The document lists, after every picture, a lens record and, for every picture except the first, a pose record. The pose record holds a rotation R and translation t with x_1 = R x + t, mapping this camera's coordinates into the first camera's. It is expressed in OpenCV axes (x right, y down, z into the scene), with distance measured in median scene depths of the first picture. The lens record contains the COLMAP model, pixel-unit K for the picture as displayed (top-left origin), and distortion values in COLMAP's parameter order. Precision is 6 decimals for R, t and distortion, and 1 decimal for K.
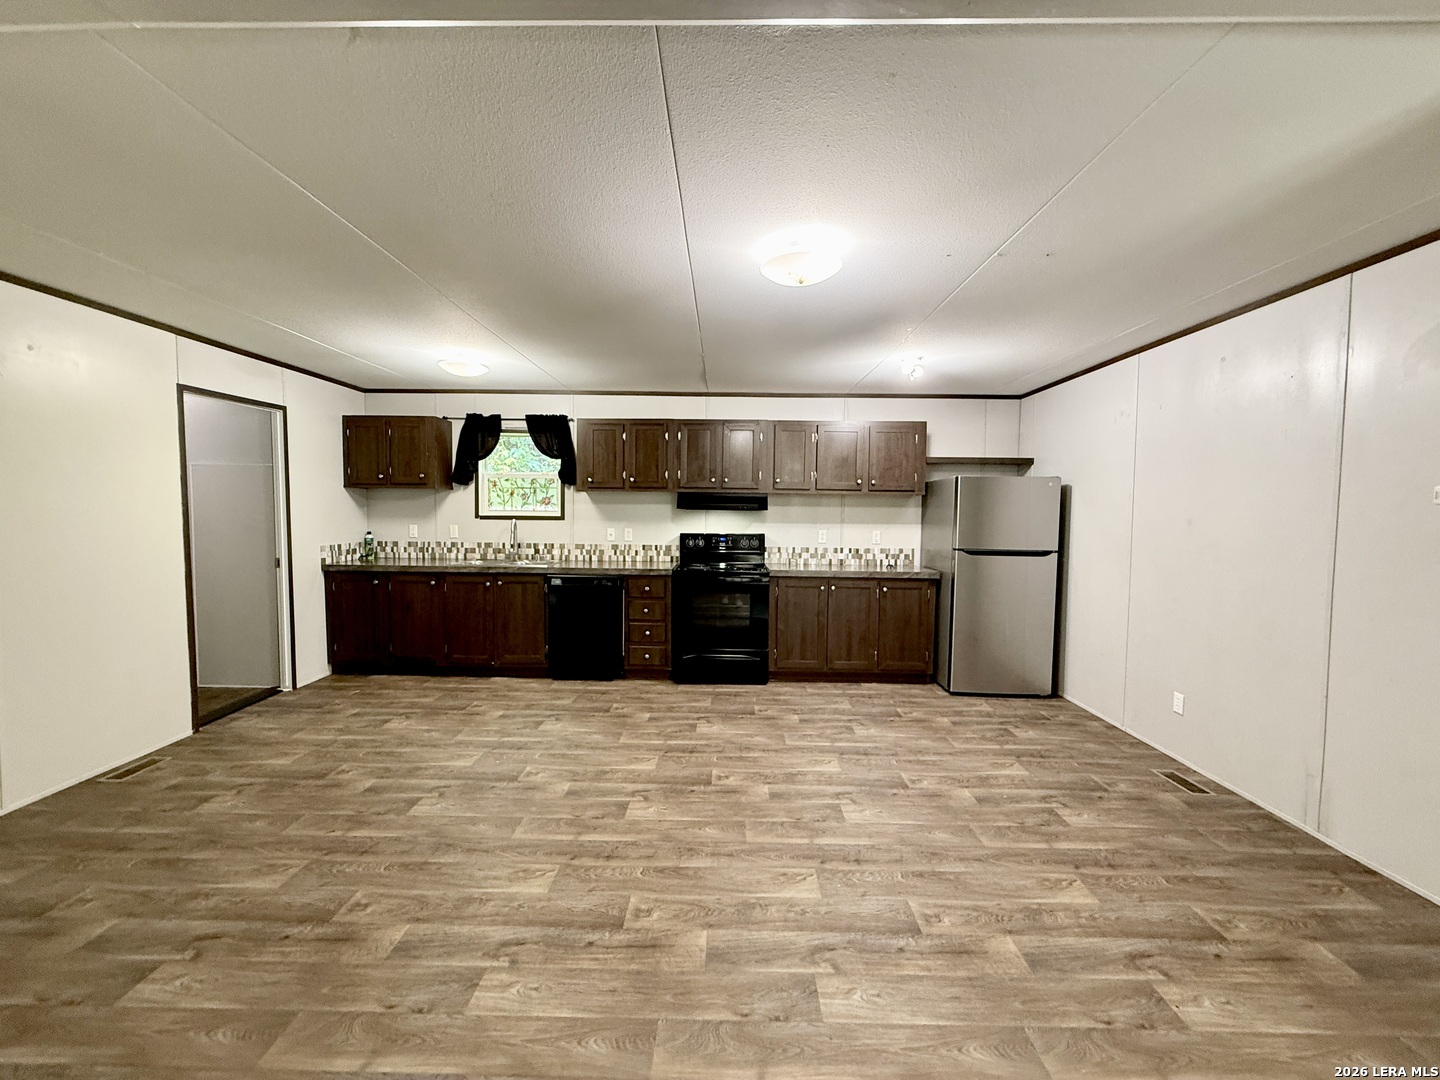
lens RADIAL K [[574.2, 0, 716.1], [0, 574.2, 540.8], [0, 0, 1]] dist [0.000717, 0.000097]
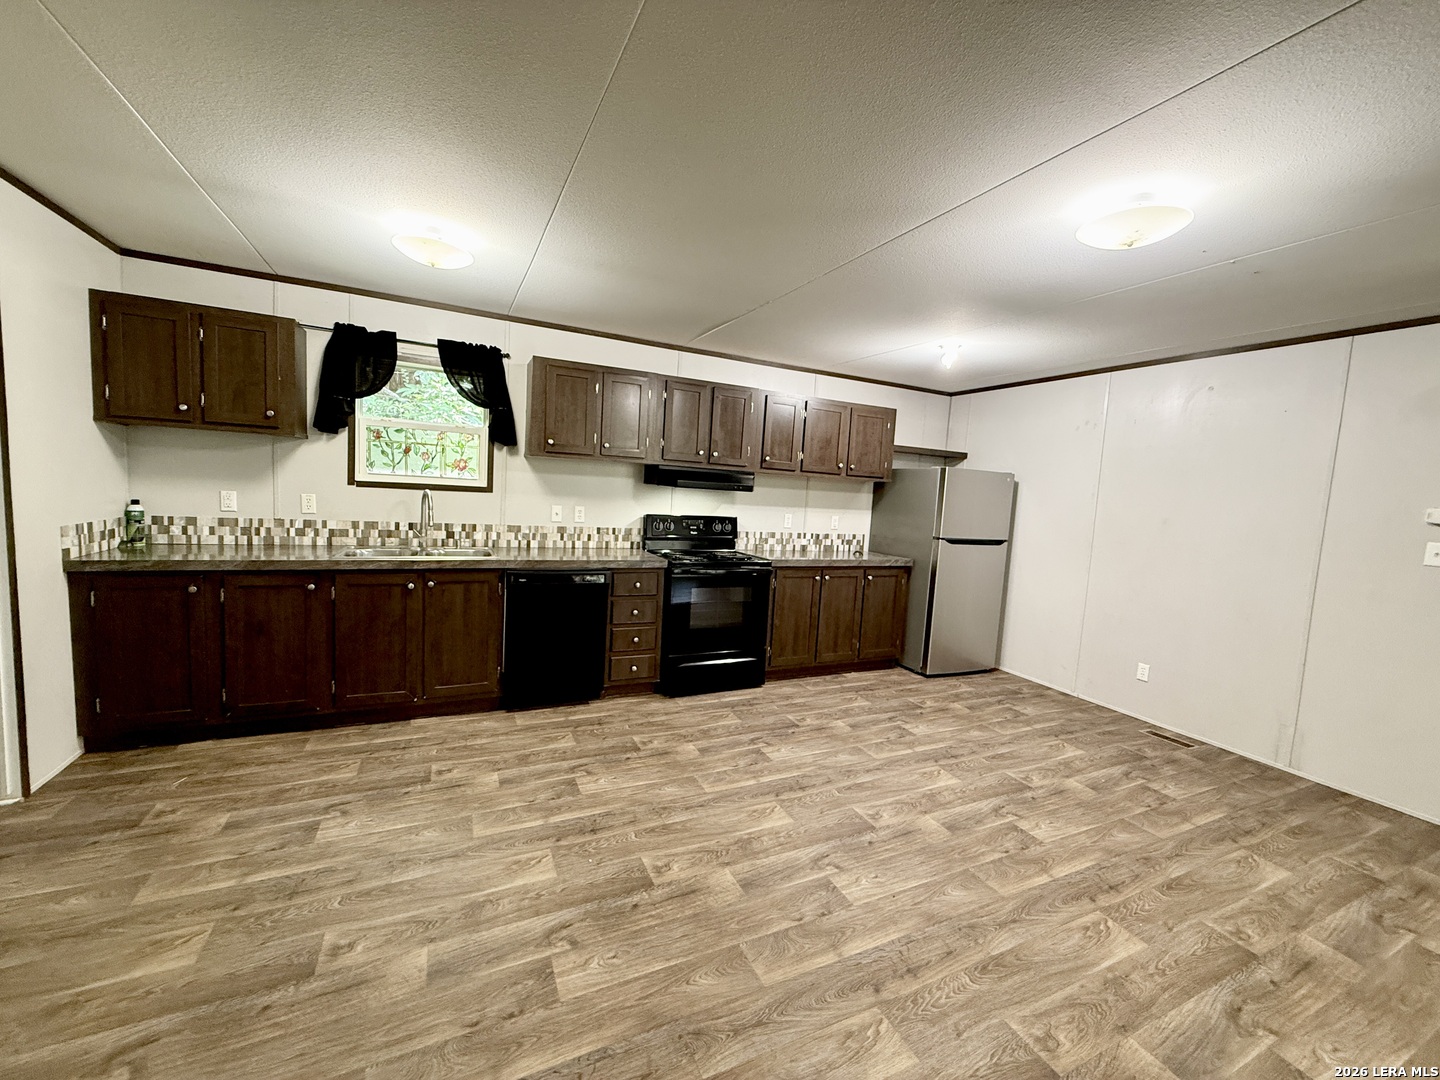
lens RADIAL K [[574.2, 0, 716.1], [0, 574.2, 540.8], [0, 0, 1]] dist [0.000717, 0.000097]
pose [[0.895635, 0.000785, 0.444789, -0.342451], [-0.025111, 0.998493, 0.048802, -0.018011], [-0.444080, -0.054878, 0.894305, 0.217254]]
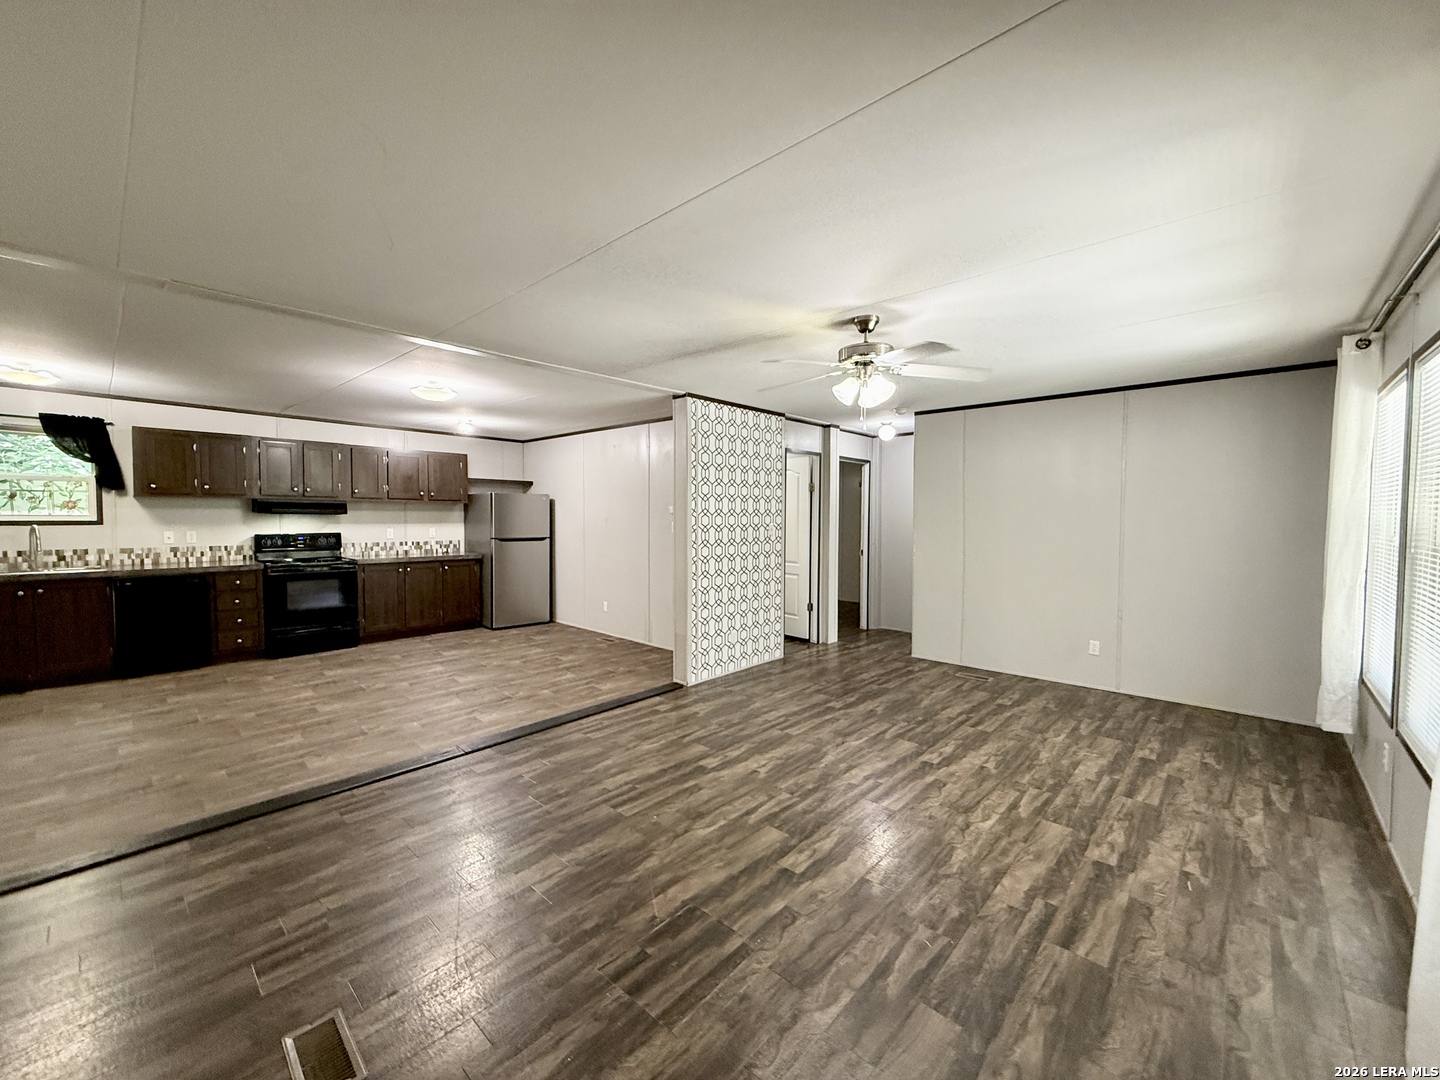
lens RADIAL K [[574.2, 0, 716.1], [0, 574.2, 540.8], [0, 0, 1]] dist [0.000717, 0.000097]
pose [[0.667317, -0.039101, 0.743747, -0.303326], [0.036930, 0.999130, 0.019392, 0.011374], [-0.743858, 0.014526, 0.668180, -0.449217]]
